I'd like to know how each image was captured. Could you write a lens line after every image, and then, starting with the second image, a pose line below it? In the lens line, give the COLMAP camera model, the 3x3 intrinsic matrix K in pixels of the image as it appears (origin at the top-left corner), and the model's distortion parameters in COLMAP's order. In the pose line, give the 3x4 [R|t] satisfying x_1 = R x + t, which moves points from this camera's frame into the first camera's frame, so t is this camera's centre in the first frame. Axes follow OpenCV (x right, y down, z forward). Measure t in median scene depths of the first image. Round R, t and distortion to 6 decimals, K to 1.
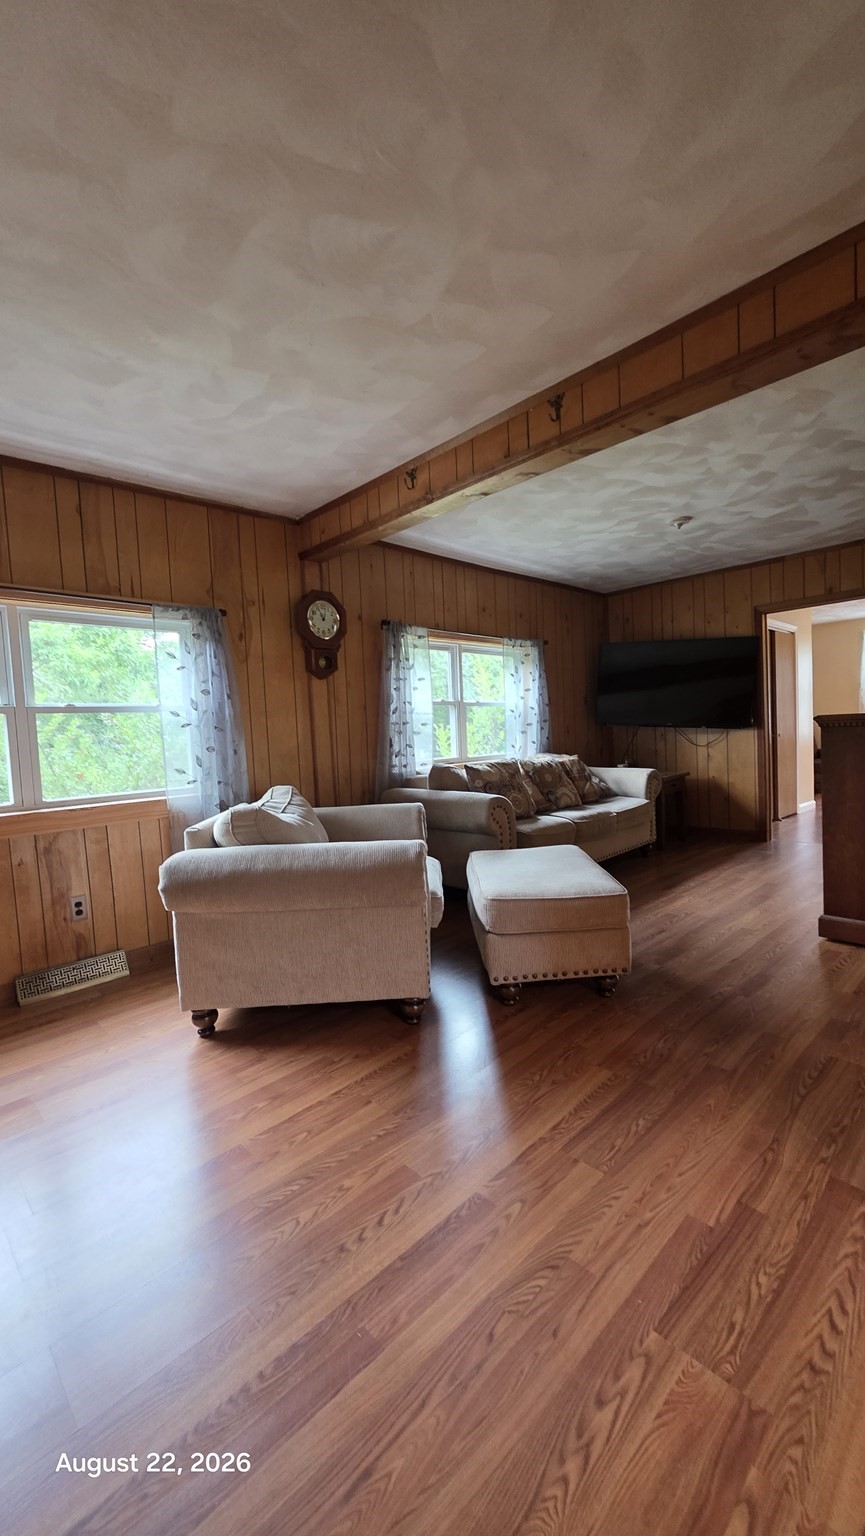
lens RADIAL K [[613.8, 0, 425.1], [0, 613.8, 770.0], [0, 0, 1]] dist [0.002798, -0.000443]
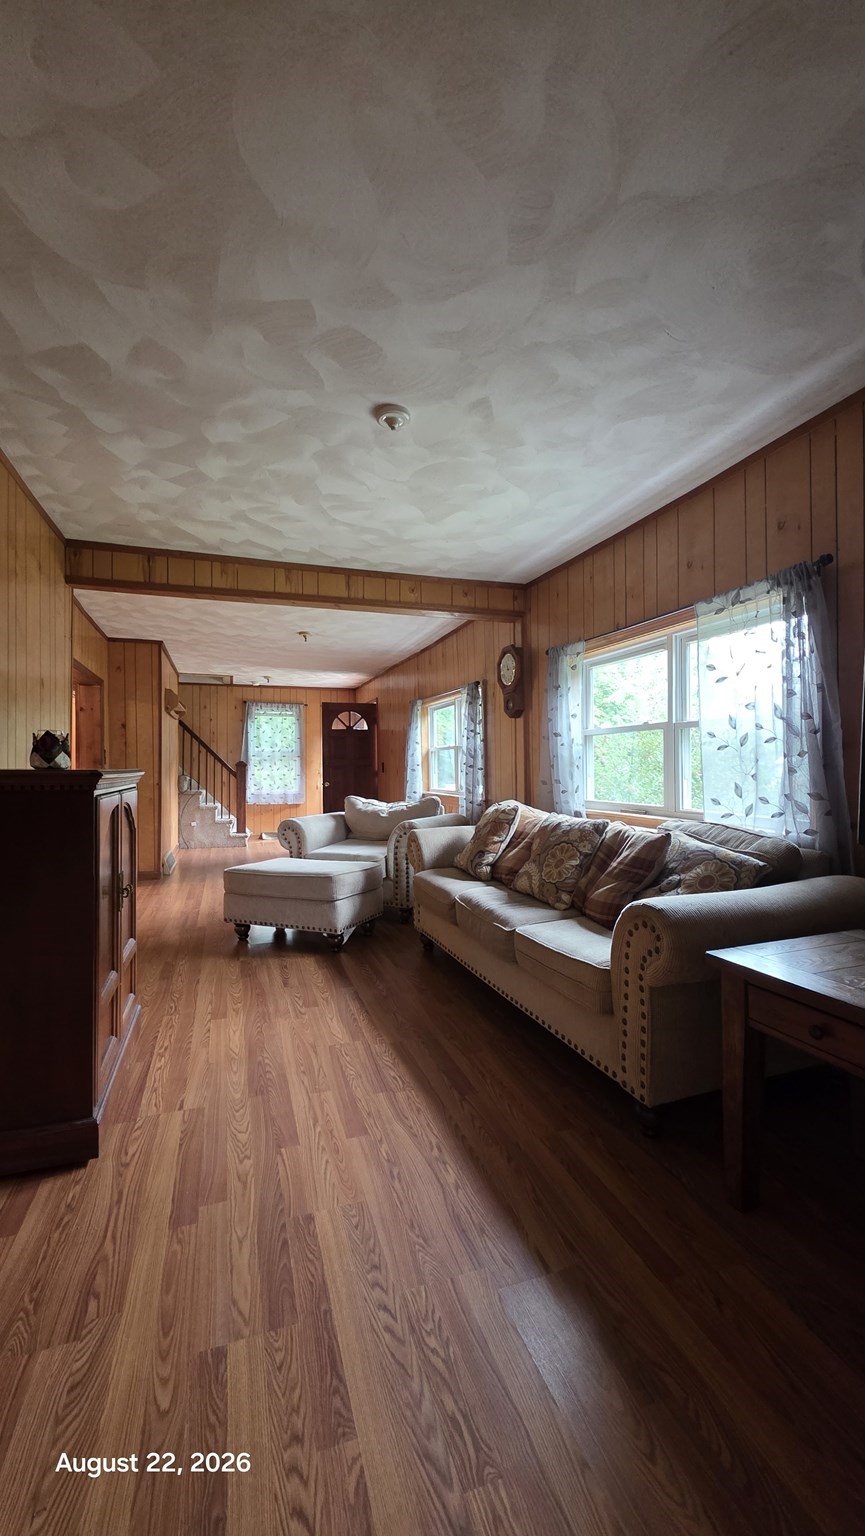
lens RADIAL K [[613.8, 0, 430.0], [0, 613.8, 767.4], [0, 0, 1]] dist [0.002798, -0.000443]
pose [[-0.423758, 0.048611, -0.904470, 1.030542], [-0.036125, 0.996857, 0.070502, -0.137968], [0.905055, 0.062549, -0.420670, 1.429879]]
